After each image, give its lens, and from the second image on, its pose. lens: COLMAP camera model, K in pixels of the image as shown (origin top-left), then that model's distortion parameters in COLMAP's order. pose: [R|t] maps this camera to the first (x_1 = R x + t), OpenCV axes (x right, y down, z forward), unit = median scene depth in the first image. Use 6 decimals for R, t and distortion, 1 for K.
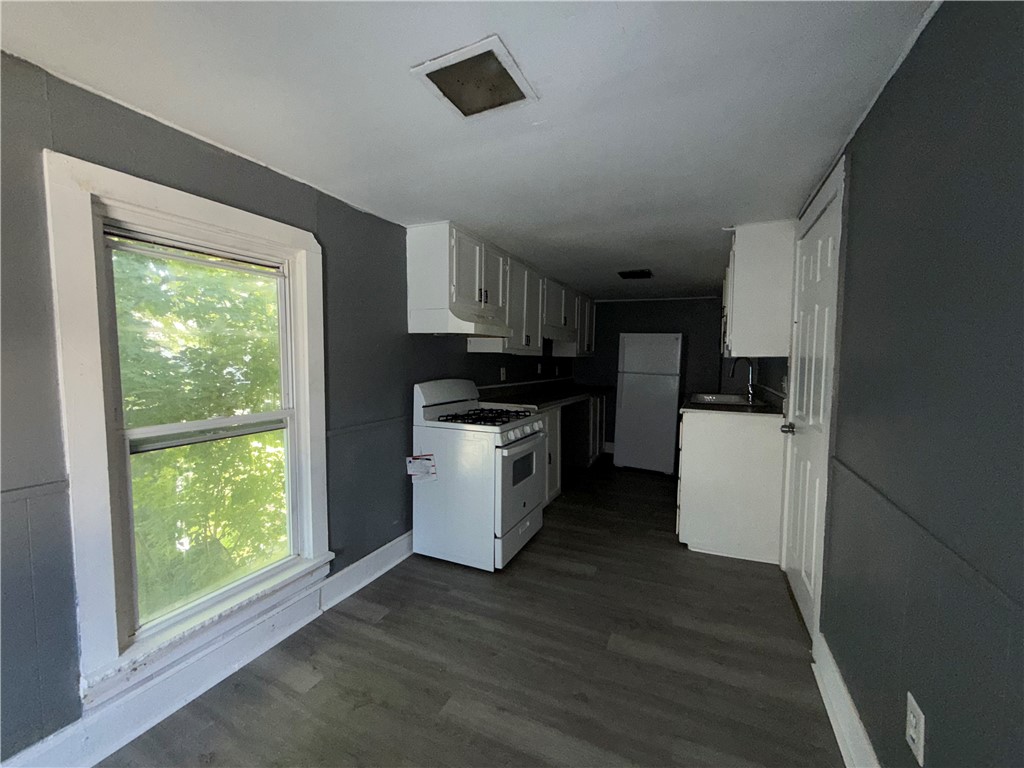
lens RADIAL K [[411.7, 0, 508.9], [0, 411.7, 385.7], [0, 0, 1]] dist [0.000622, -0.000286]
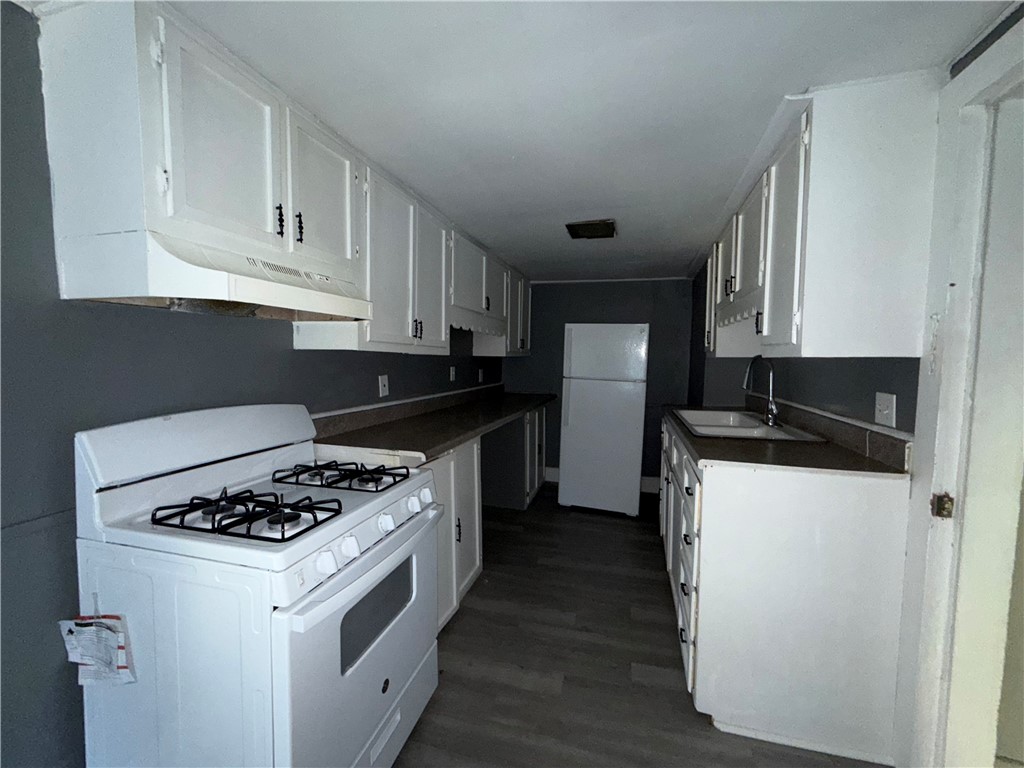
lens RADIAL K [[411.7, 0, 514.4], [0, 411.7, 382.9], [0, 0, 1]] dist [0.000622, -0.000286]
pose [[0.985996, -0.013169, 0.166249, 0.077620], [0.013483, 0.999909, -0.000763, -0.030253], [-0.166224, 0.002994, 0.986083, 0.386702]]
